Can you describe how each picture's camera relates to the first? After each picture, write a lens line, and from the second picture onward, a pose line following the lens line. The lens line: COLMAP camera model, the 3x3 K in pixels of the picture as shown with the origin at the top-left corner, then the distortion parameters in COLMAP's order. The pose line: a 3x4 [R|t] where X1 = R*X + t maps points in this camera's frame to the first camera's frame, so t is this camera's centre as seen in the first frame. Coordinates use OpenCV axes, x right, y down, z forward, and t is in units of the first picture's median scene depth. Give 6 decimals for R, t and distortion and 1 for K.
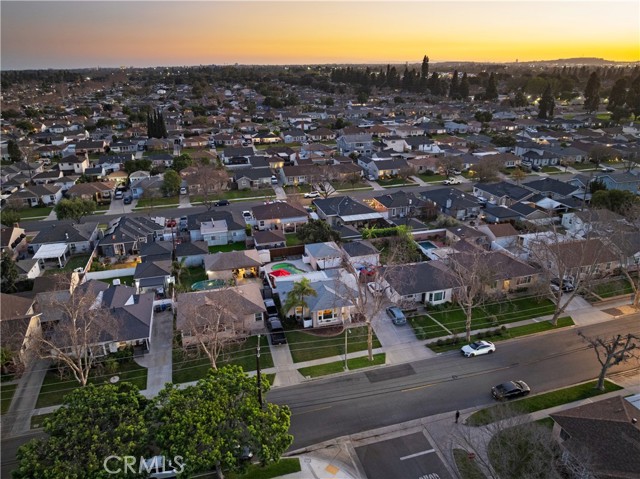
lens RADIAL K [[450.9, 0, 320.0], [0, 450.9, 239.5], [0, 0, 1]] dist [-0.029958, -0.001877]
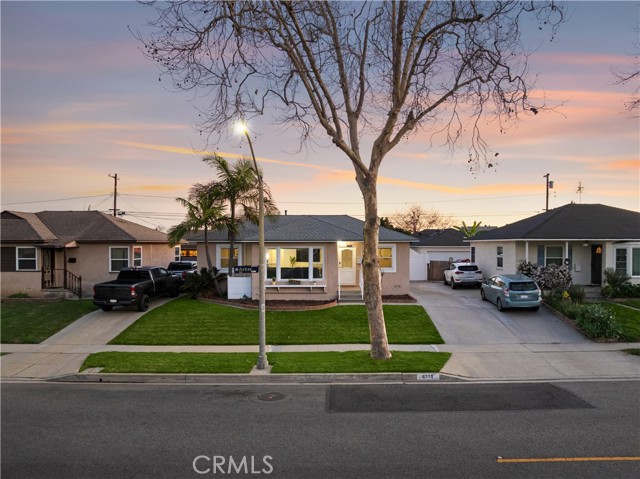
lens RADIAL K [[460.4, 0, 332.8], [0, 460.4, 239.8], [0, 0, 1]] dist [-0.007966, -0.004146]
pose [[0.963694, 0.006523, -0.266930, 0.140096], [-0.107596, 0.924429, -0.365861, 0.274954], [0.244371, 0.381298, 0.891568, 0.681745]]
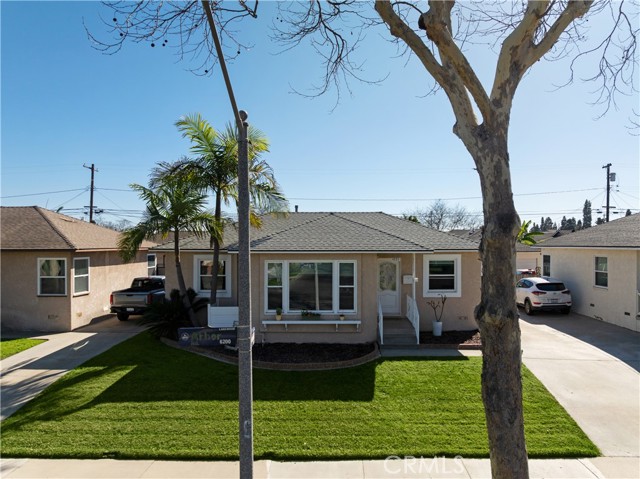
lens RADIAL K [[461.0, 0, 338.3], [0, 461.0, 241.0], [0, 0, 1]] dist [-0.031724, -0.001713]
pose [[0.962303, 0.008545, -0.271844, 0.092231], [-0.110229, 0.925993, -0.361092, 0.225382], [0.248640, 0.377445, 0.892028, 0.788803]]
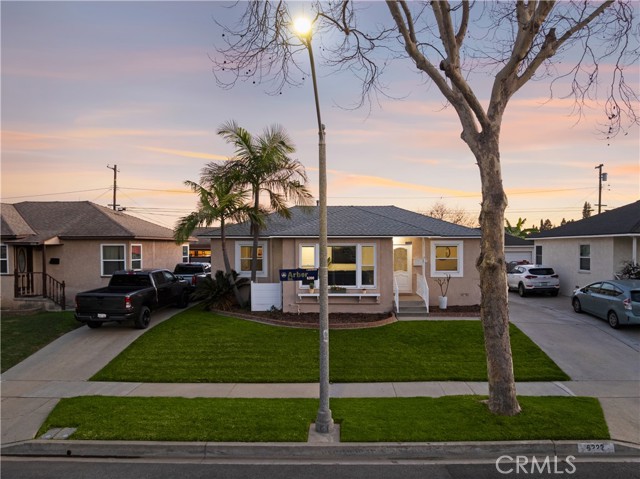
lens RADIAL K [[463.0, 0, 337.1], [0, 463.0, 252.3], [0, 0, 1]] dist [-0.024473, 0.001484]
pose [[0.962475, 0.012936, -0.271063, 0.091112], [-0.109524, 0.932415, -0.344393, 0.252728], [0.248289, 0.361157, 0.898843, 0.747447]]
